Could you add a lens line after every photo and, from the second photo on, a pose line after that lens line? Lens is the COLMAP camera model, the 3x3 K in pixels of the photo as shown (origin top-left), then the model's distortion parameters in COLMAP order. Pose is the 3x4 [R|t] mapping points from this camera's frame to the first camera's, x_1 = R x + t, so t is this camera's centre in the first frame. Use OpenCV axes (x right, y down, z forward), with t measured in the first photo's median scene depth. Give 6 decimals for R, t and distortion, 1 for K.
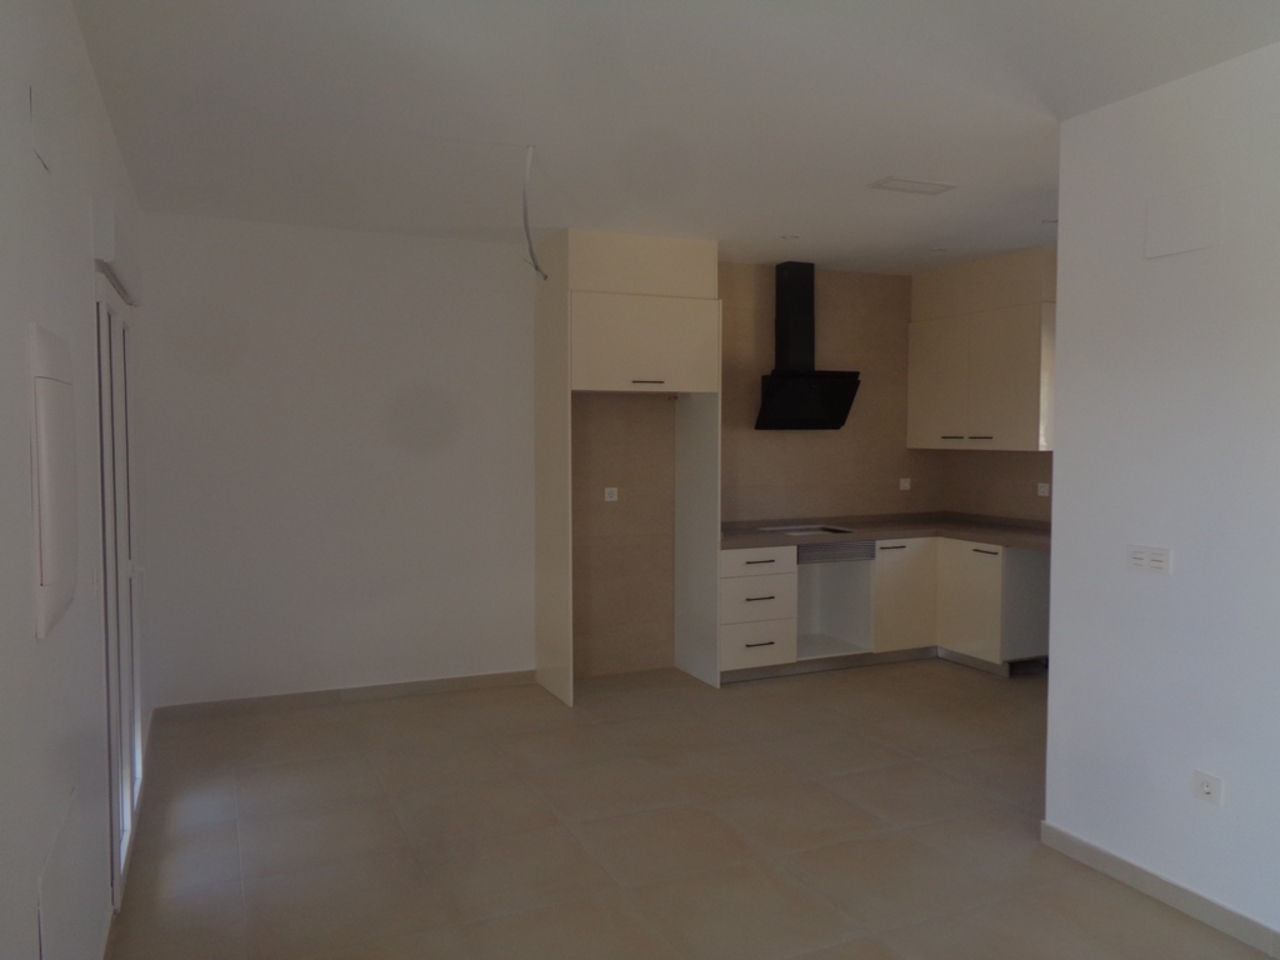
lens RADIAL K [[960.9, 0, 642.1], [0, 960.9, 487.4], [0, 0, 1]] dist [0.009197, 0.002804]
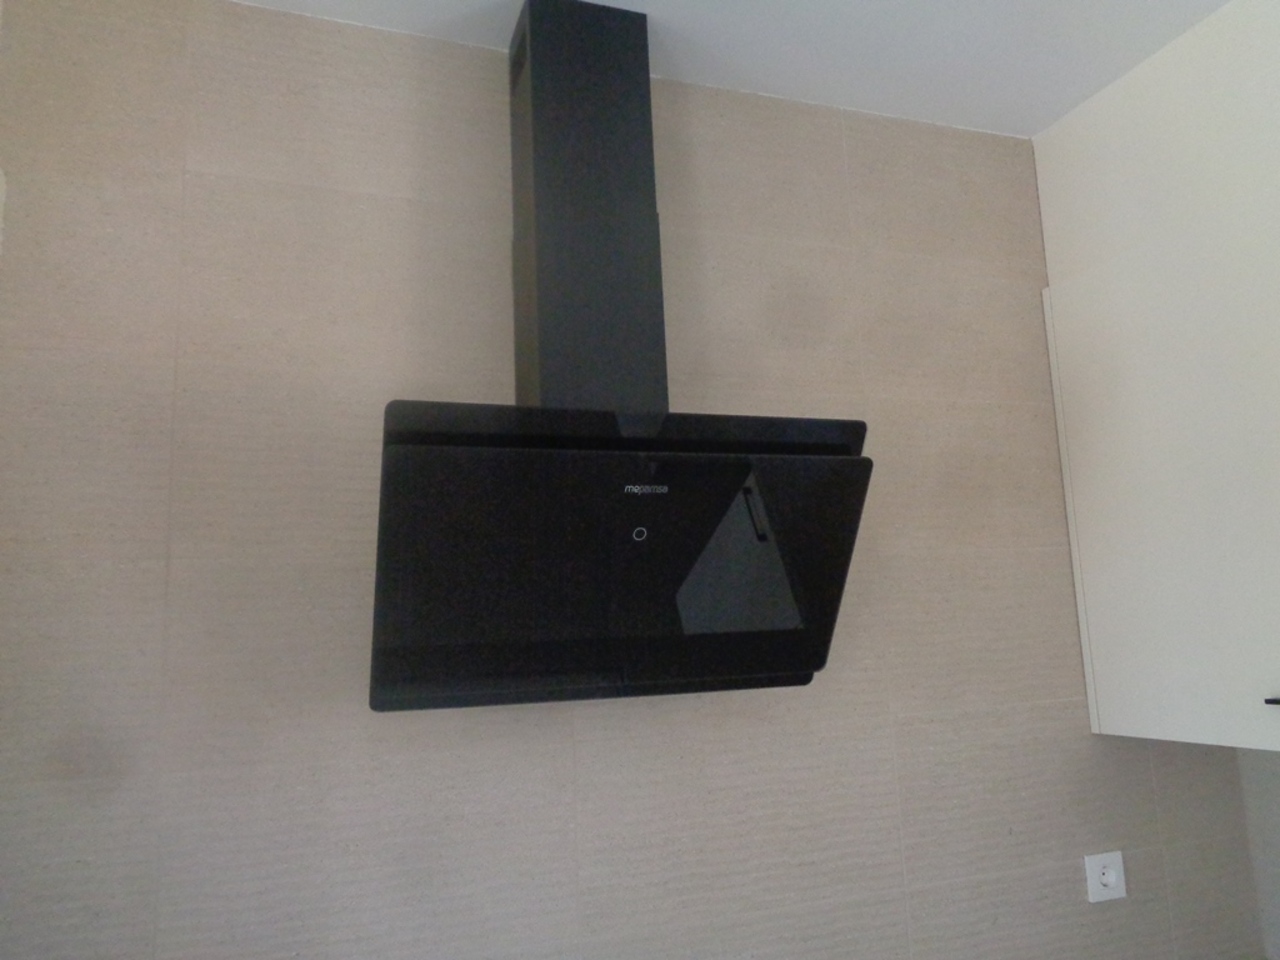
lens RADIAL K [[960.9, 0, 642.1], [0, 960.9, 487.4], [0, 0, 1]] dist [0.009197, 0.002804]
pose [[0.996563, -0.051667, -0.064757, 0.183898], [0.035677, 0.973150, -0.227392, -0.056112], [0.074767, 0.224300, 0.971648, 0.768880]]
